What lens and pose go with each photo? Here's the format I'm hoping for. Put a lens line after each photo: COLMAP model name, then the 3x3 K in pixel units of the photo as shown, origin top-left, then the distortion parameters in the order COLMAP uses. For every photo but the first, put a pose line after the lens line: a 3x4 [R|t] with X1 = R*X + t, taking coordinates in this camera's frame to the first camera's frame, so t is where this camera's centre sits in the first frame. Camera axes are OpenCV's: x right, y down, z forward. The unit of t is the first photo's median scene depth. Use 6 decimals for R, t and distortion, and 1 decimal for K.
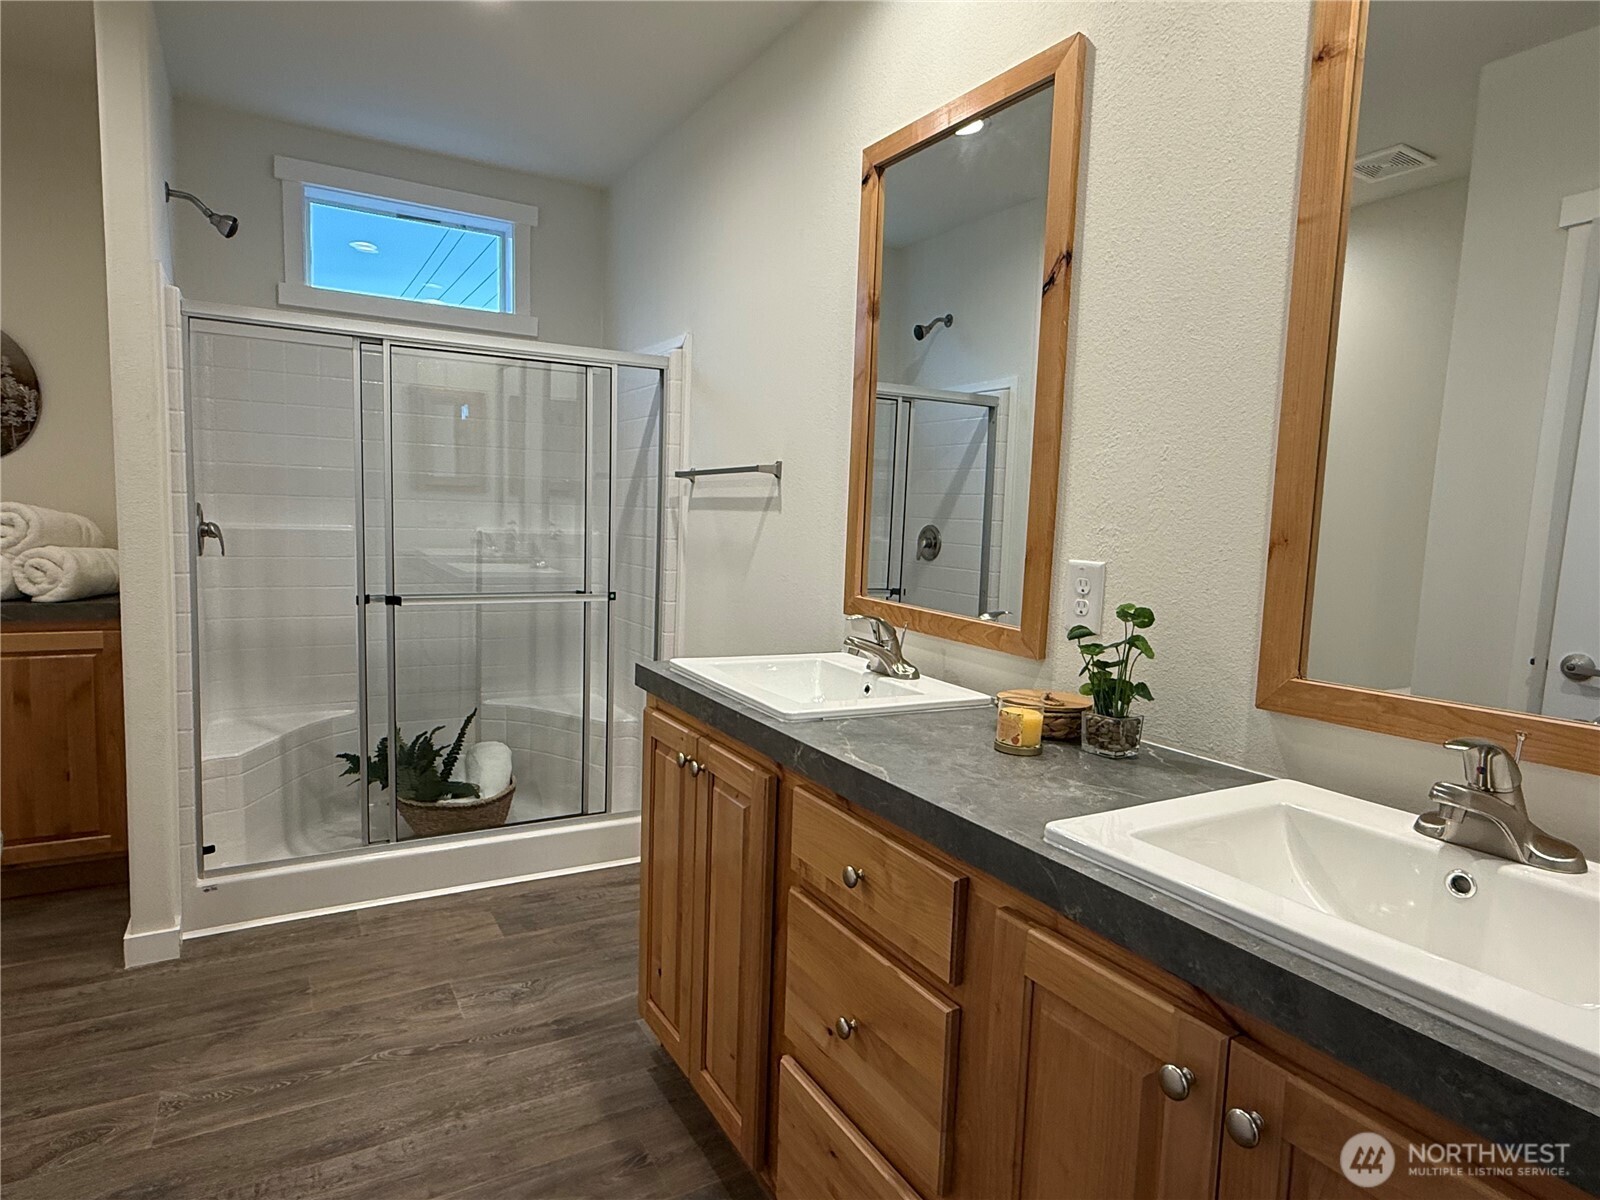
lens RADIAL K [[914.9, 0, 794.5], [0, 914.9, 598.8], [0, 0, 1]] dist [0.000162, -0.000363]
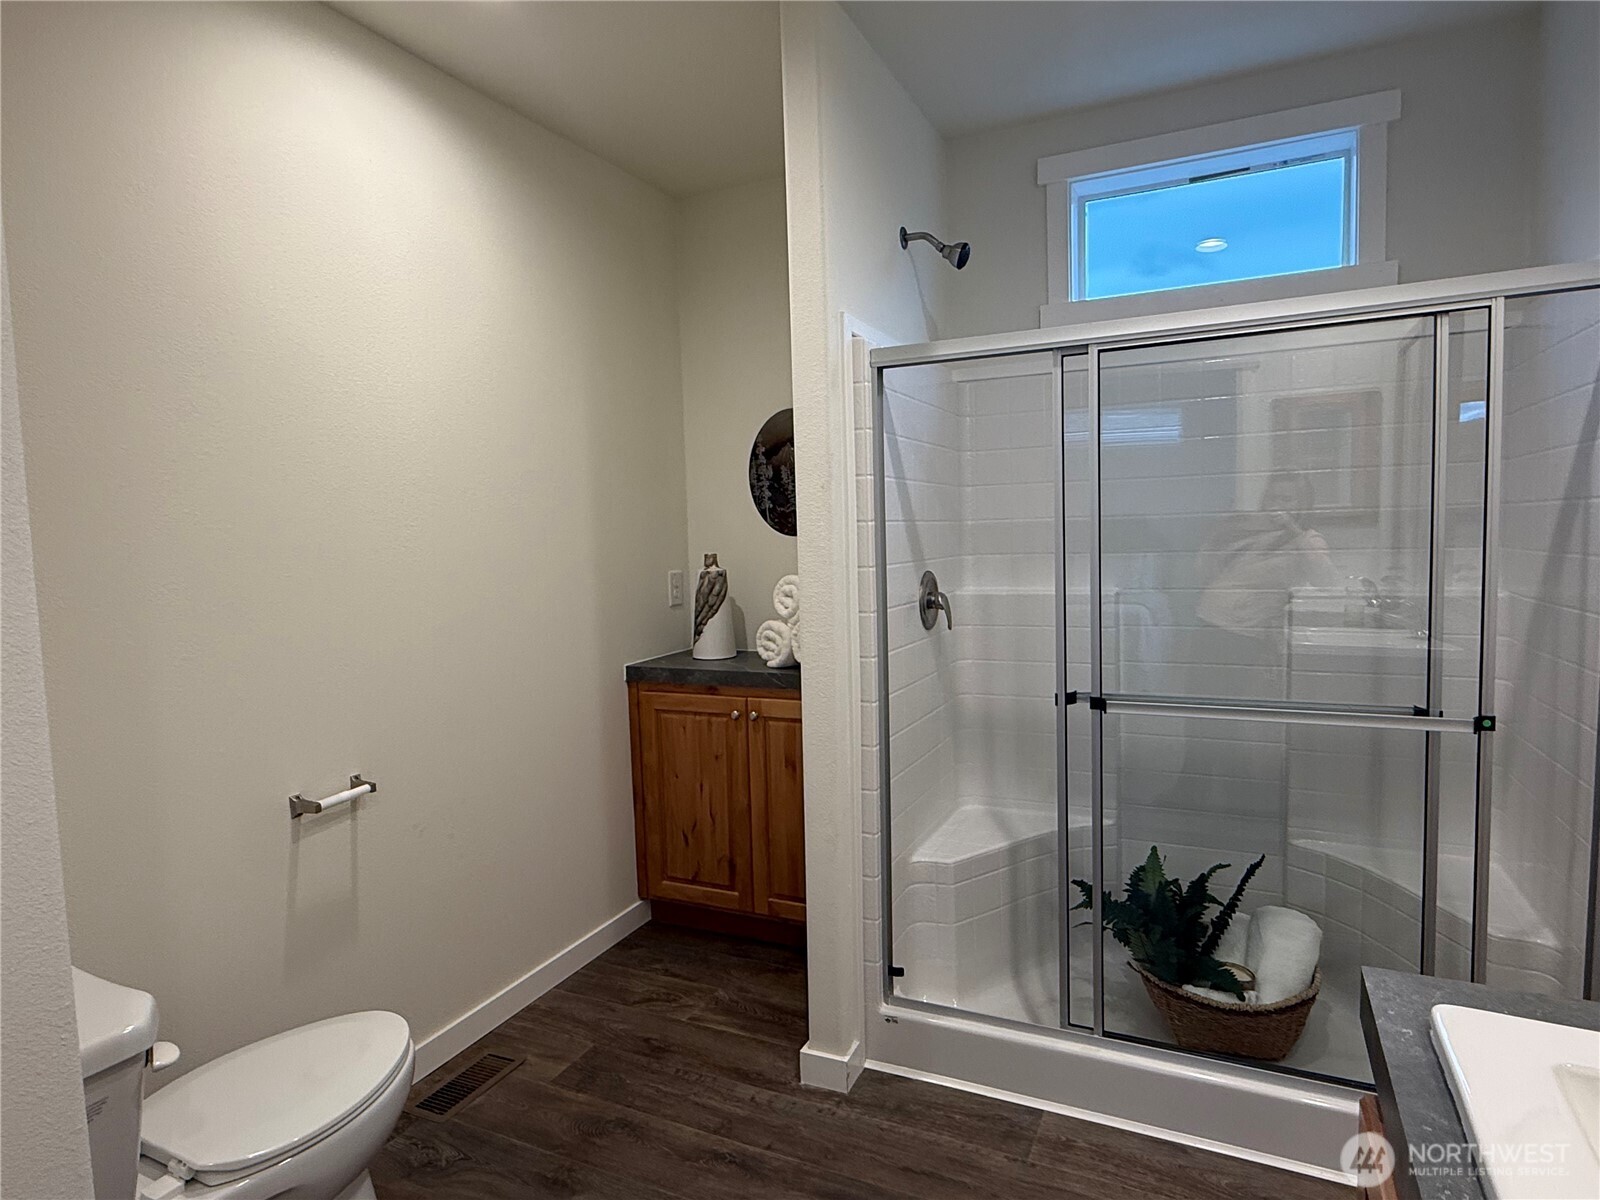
lens RADIAL K [[914.9, 0, 794.5], [0, 914.9, 598.8], [0, 0, 1]] dist [0.000162, -0.000363]
pose [[0.560440, 0.010963, -0.828122, 0.020371], [-0.031459, 0.999473, -0.008059, -0.060555], [0.827597, 0.030568, 0.560490, 0.354383]]
